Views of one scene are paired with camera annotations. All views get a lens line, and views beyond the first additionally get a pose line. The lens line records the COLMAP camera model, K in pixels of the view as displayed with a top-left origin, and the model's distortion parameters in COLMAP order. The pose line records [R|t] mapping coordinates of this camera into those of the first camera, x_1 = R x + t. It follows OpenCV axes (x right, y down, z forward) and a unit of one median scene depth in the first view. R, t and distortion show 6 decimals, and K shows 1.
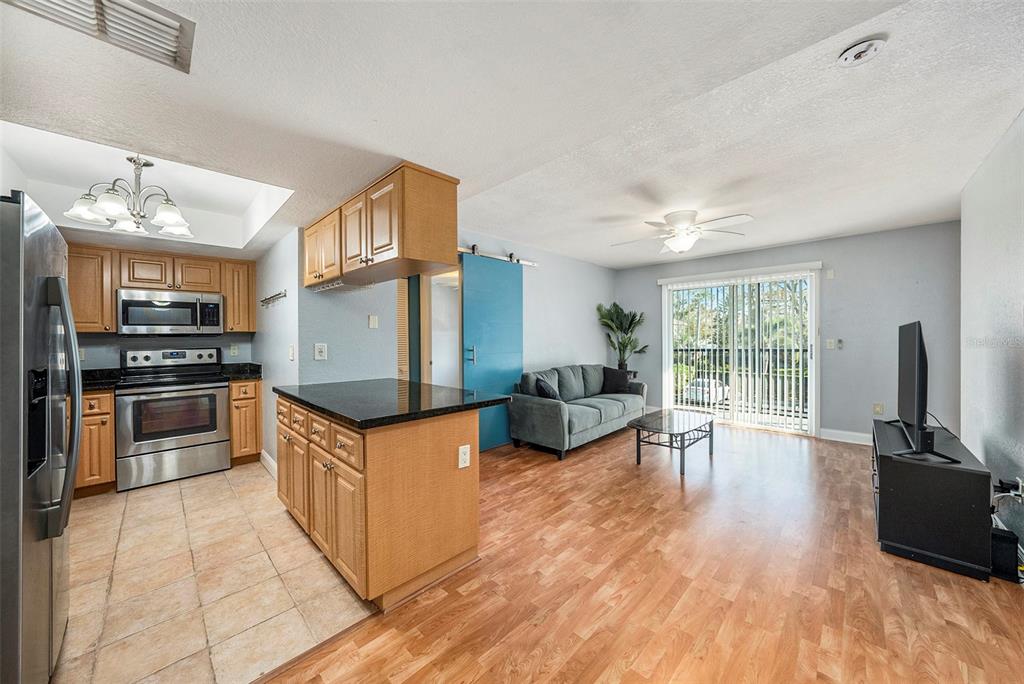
lens RADIAL K [[358.9, 0, 512.7], [0, 358.9, 336.6], [0, 0, 1]] dist [-0.019441, 0.003956]
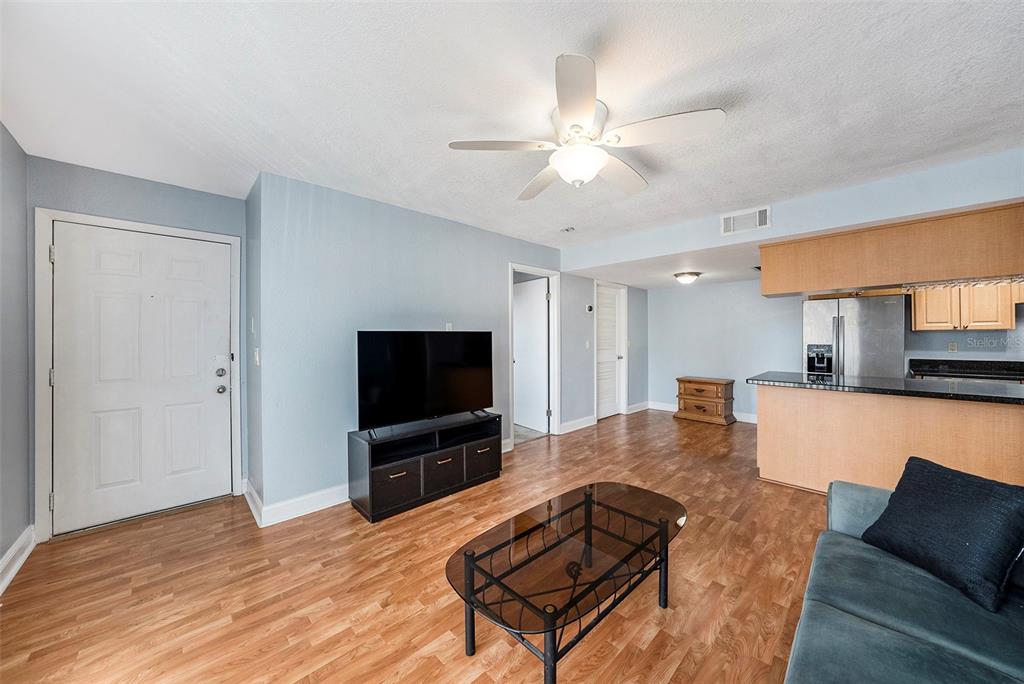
lens RADIAL K [[358.9, 0, 517.4], [0, 358.9, 339.4], [0, 0, 1]] dist [-0.019441, 0.003956]
pose [[-0.999809, 0.011246, 0.015969, 0.534088], [0.011215, 0.999935, -0.002004, 0.002312], [-0.015990, -0.001825, -0.999870, 1.475802]]
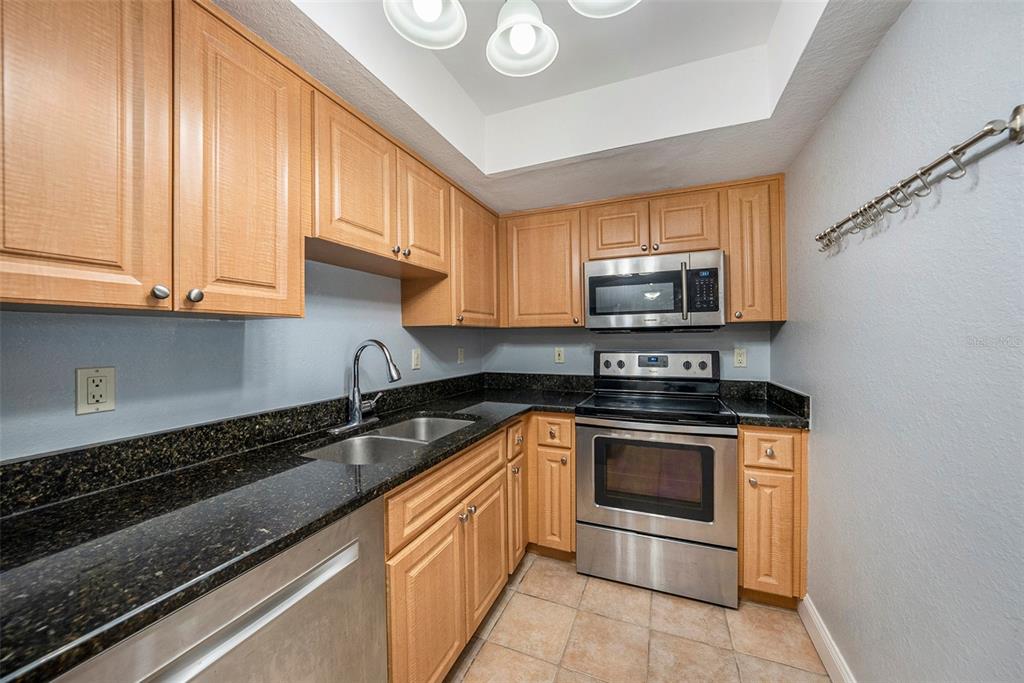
lens RADIAL K [[358.9, 0, 516.8], [0, 358.9, 338.7], [0, 0, 1]] dist [-0.019441, 0.003956]
pose [[0.383304, 0.009201, -0.923577, -0.464395], [0.005148, 0.999914, 0.012098, 0.003219], [0.923608, -0.009392, 0.383223, 0.535517]]
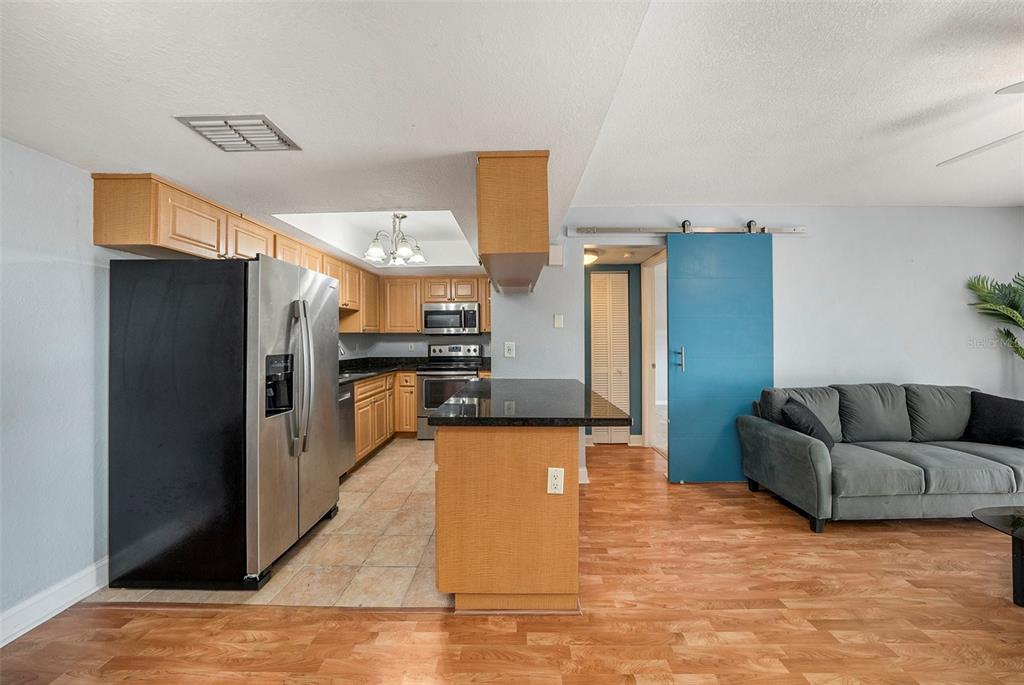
lens RADIAL K [[358.9, 0, 517.8], [0, 358.9, 335.8], [0, 0, 1]] dist [-0.019441, 0.003956]
pose [[0.700386, 0.001416, -0.713762, 0.217839], [-0.001249, 0.999999, 0.000758, -0.001180], [0.713763, 0.000361, 0.700387, 0.194733]]
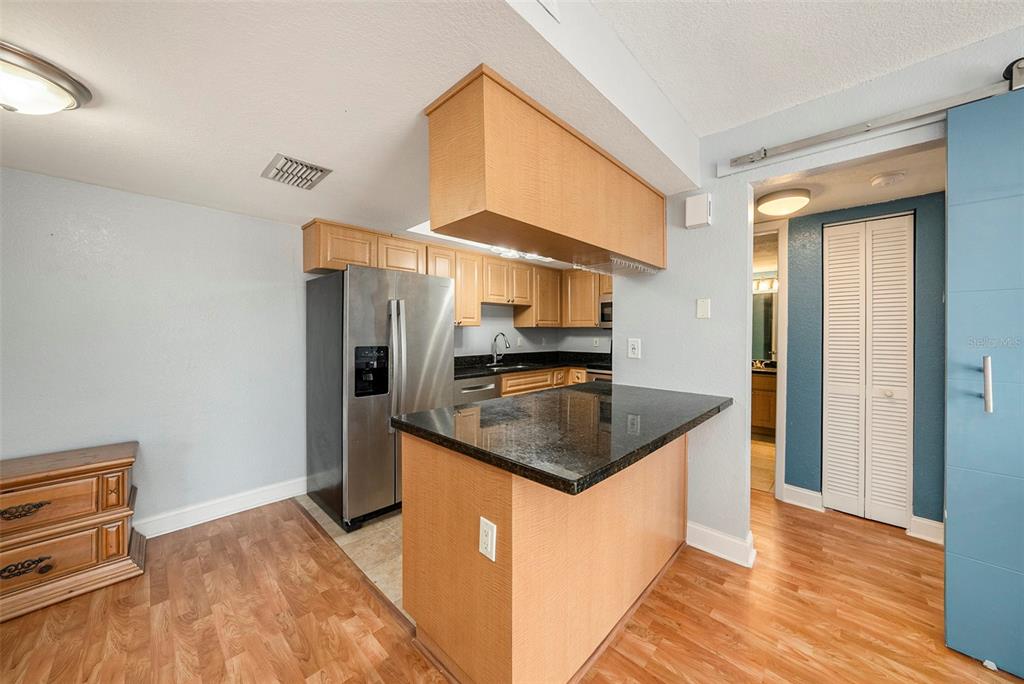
lens RADIAL K [[358.9, 0, 517.5], [0, 358.9, 335.7], [0, 0, 1]] dist [-0.019441, 0.003956]
pose [[0.021961, 0.017498, -0.999606, 0.240244], [-0.000398, 0.999847, 0.017493, -0.002124], [0.999759, 0.000014, 0.021965, 0.569072]]
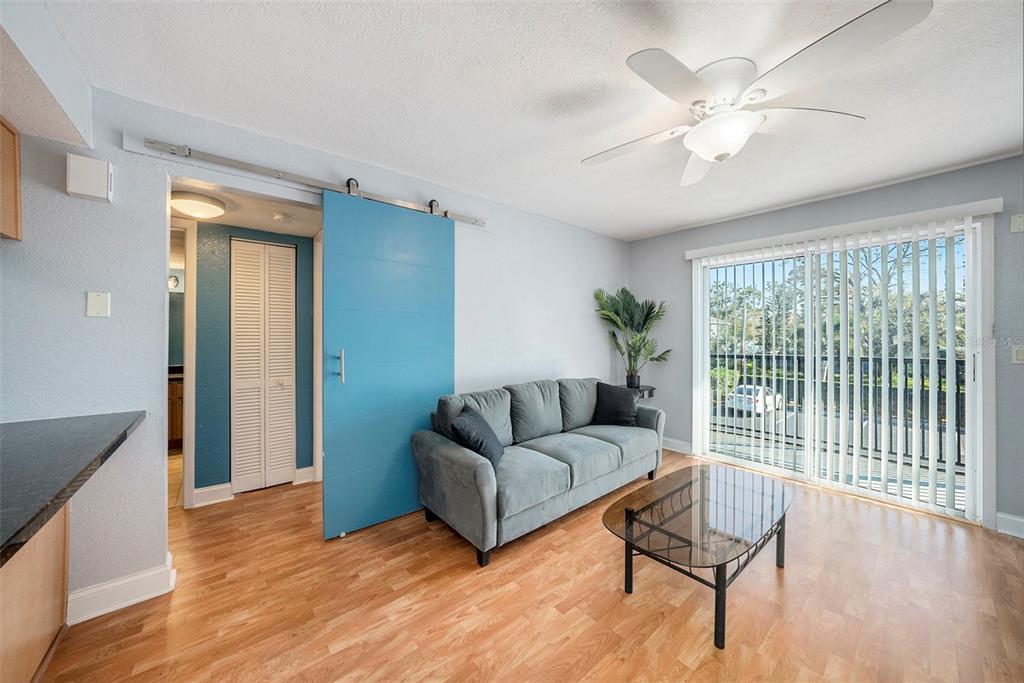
lens RADIAL K [[358.9, 0, 511.5], [0, 358.9, 334.2], [0, 0, 1]] dist [-0.019441, 0.003956]
pose [[0.994652, 0.007905, -0.102982, 0.238110], [-0.008151, 0.999965, -0.001968, -0.002067], [0.102963, 0.002797, 0.994681, 0.487976]]
